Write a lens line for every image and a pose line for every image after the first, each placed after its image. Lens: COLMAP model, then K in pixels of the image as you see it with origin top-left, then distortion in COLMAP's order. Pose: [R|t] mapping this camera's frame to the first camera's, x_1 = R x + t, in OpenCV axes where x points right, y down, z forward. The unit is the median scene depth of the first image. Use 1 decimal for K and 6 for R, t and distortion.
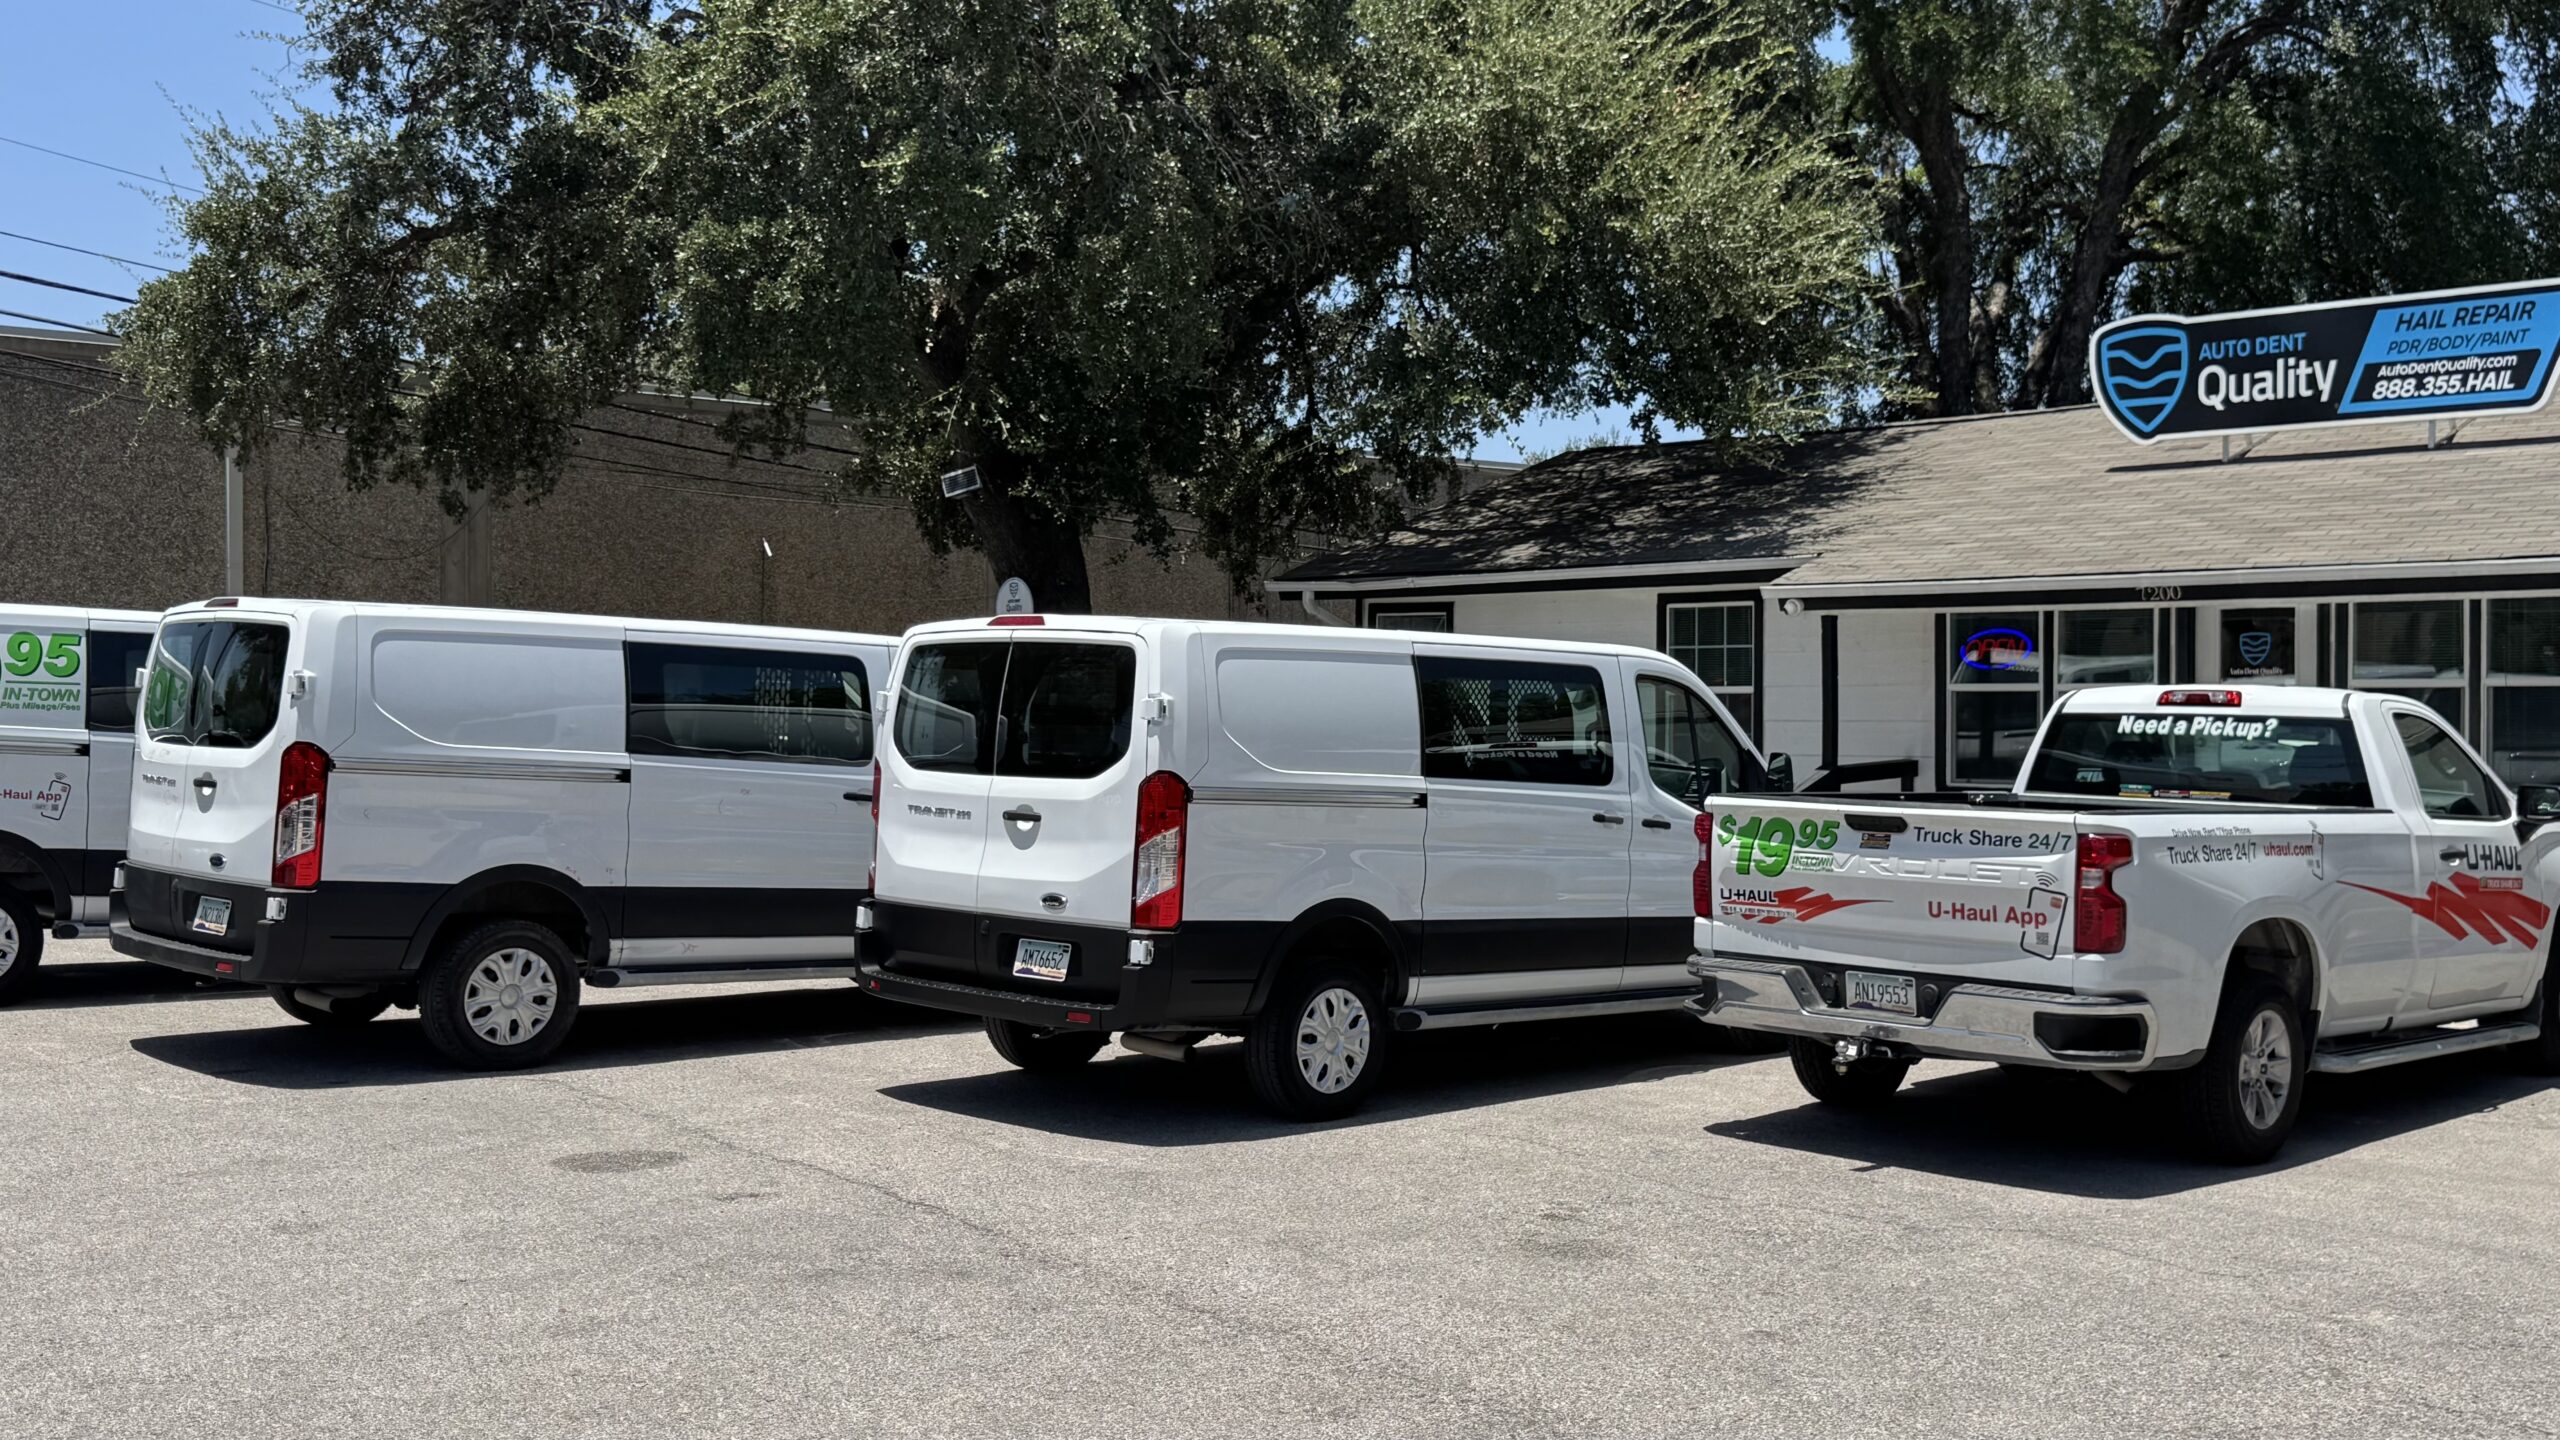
lens RADIAL K [[2528.7, 0, 1280.0], [0, 2528.7, 720.0], [0, 0, 1]] dist [0.170511, -0.364501]
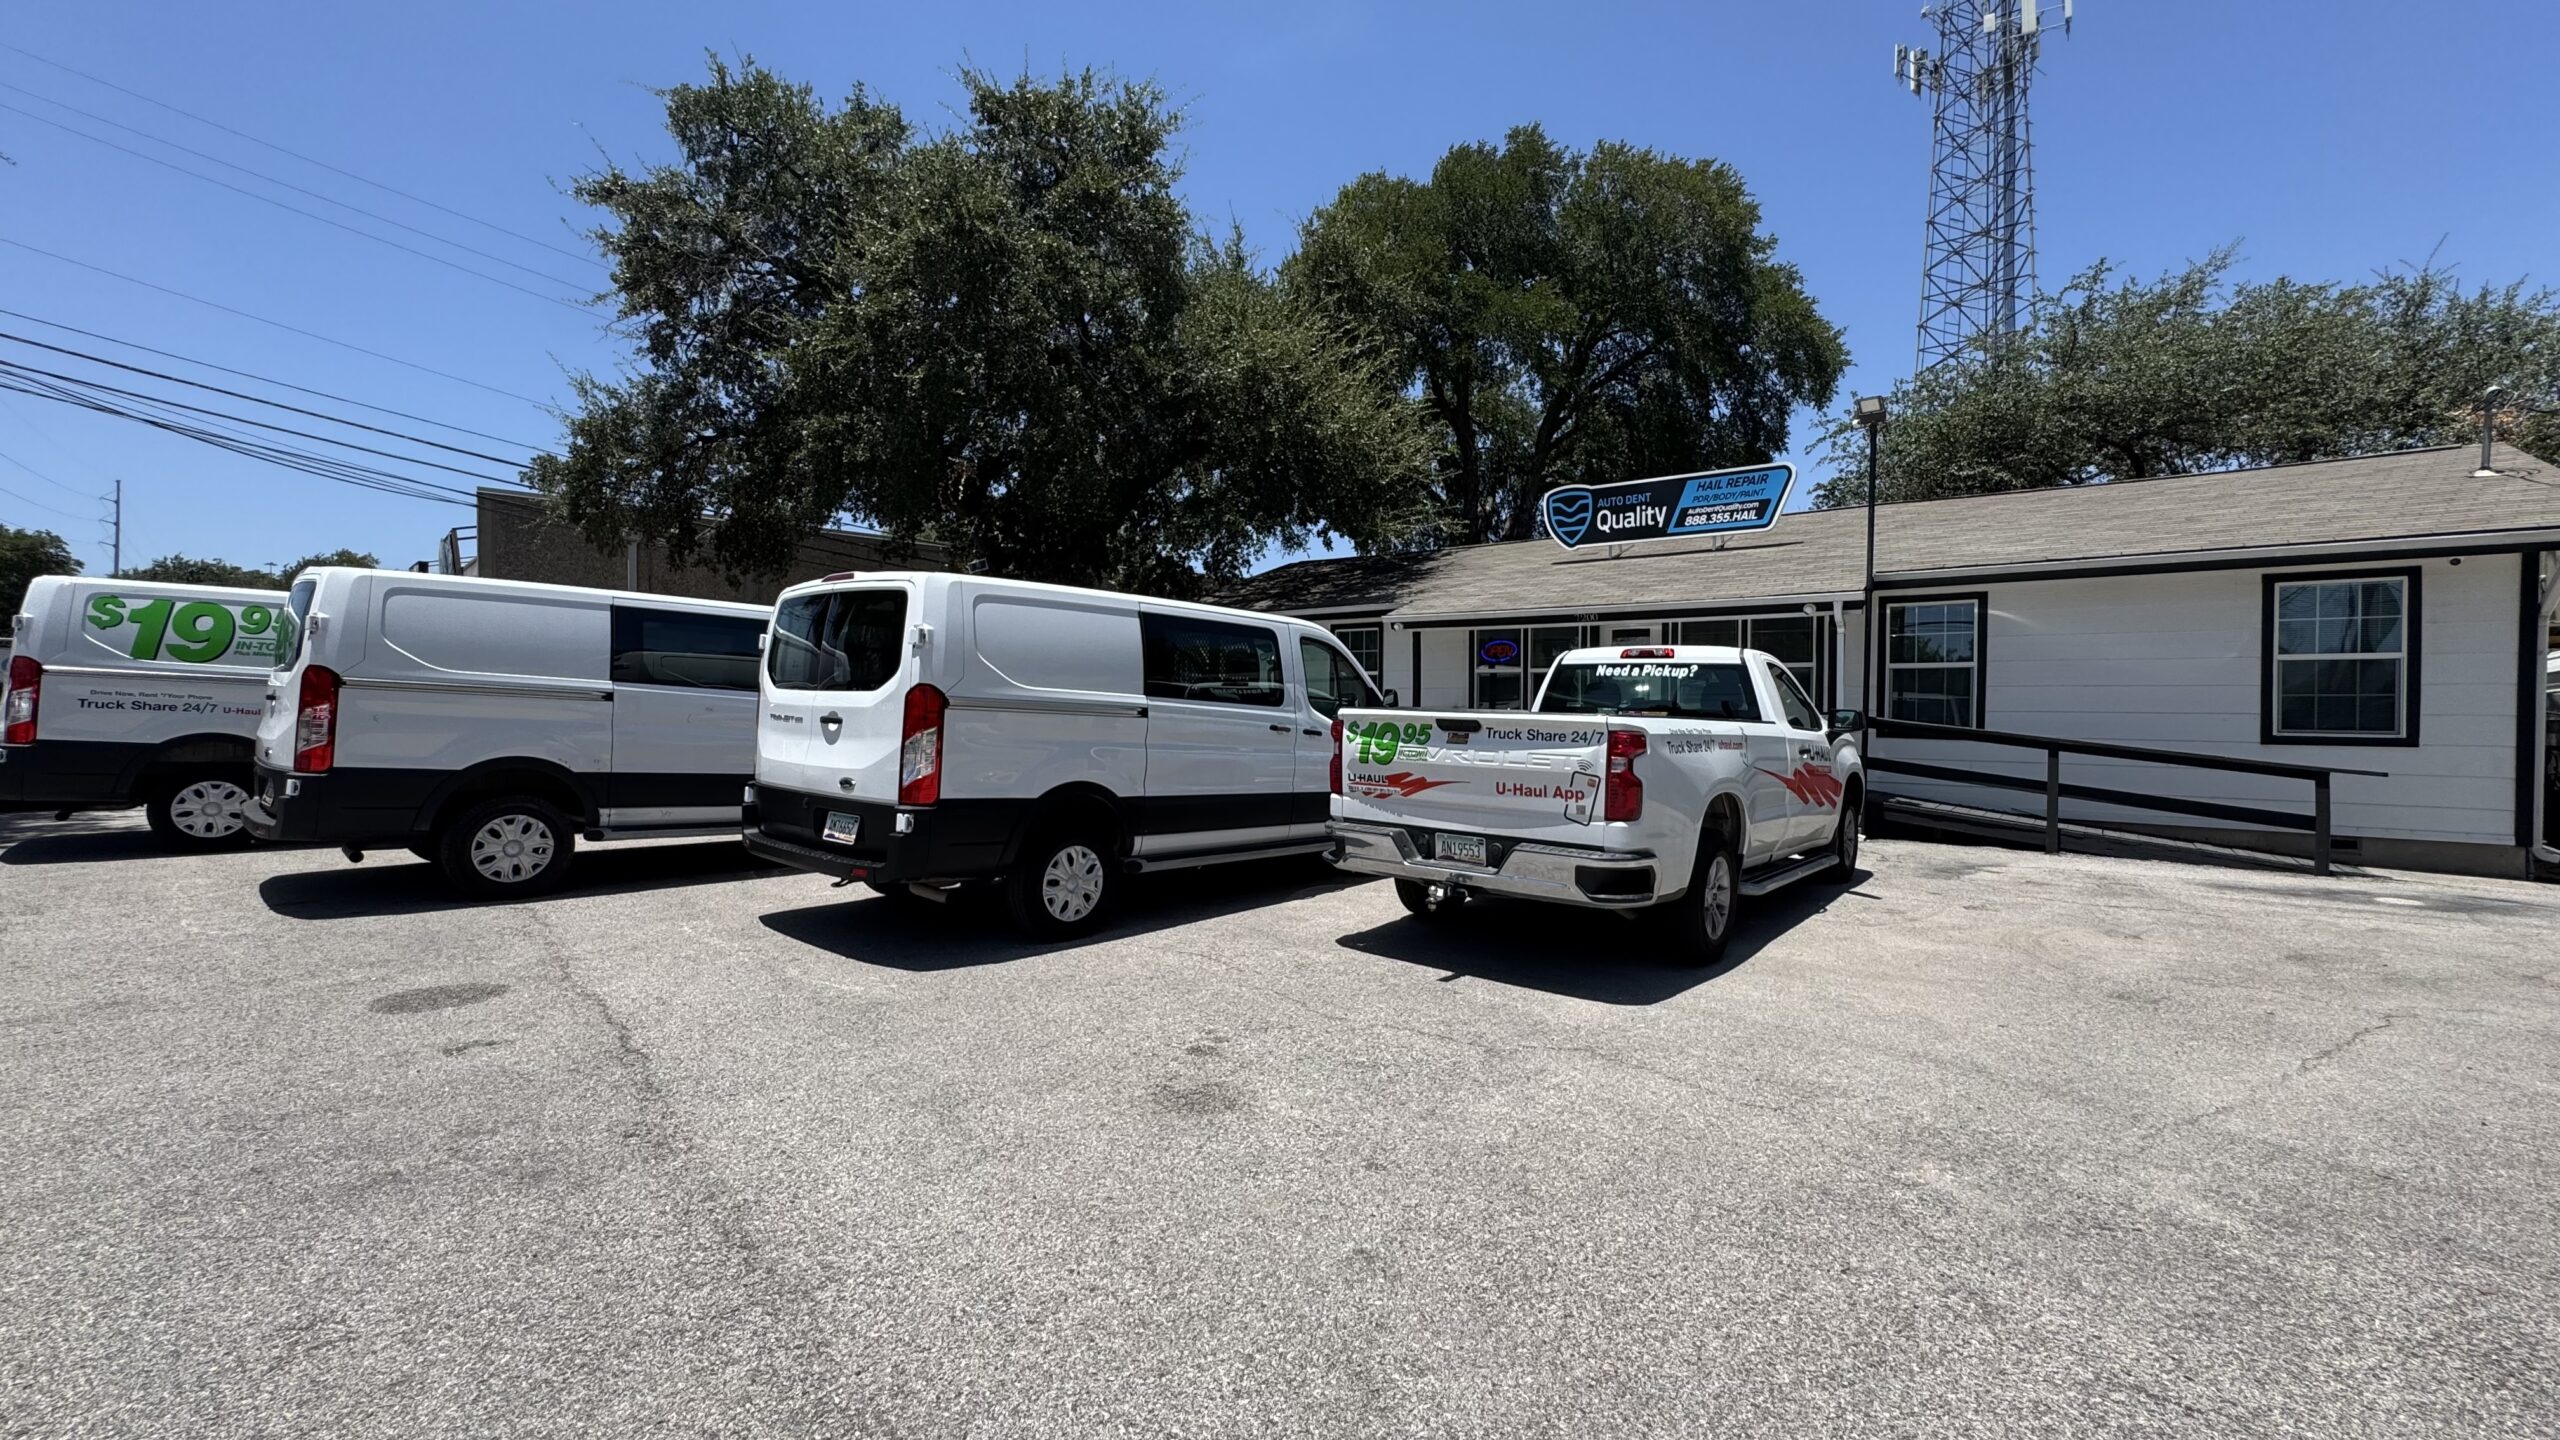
lens RADIAL K [[1037.2, 0, 1280.0], [0, 1037.2, 720.0], [0, 0, 1]] dist [-0.000019, 0.000007]
pose [[0.996208, 0.004054, 0.086913, 0.078846], [-0.005215, 0.999900, 0.013134, 0.026939], [-0.086851, -0.013538, 0.996129, 0.397588]]
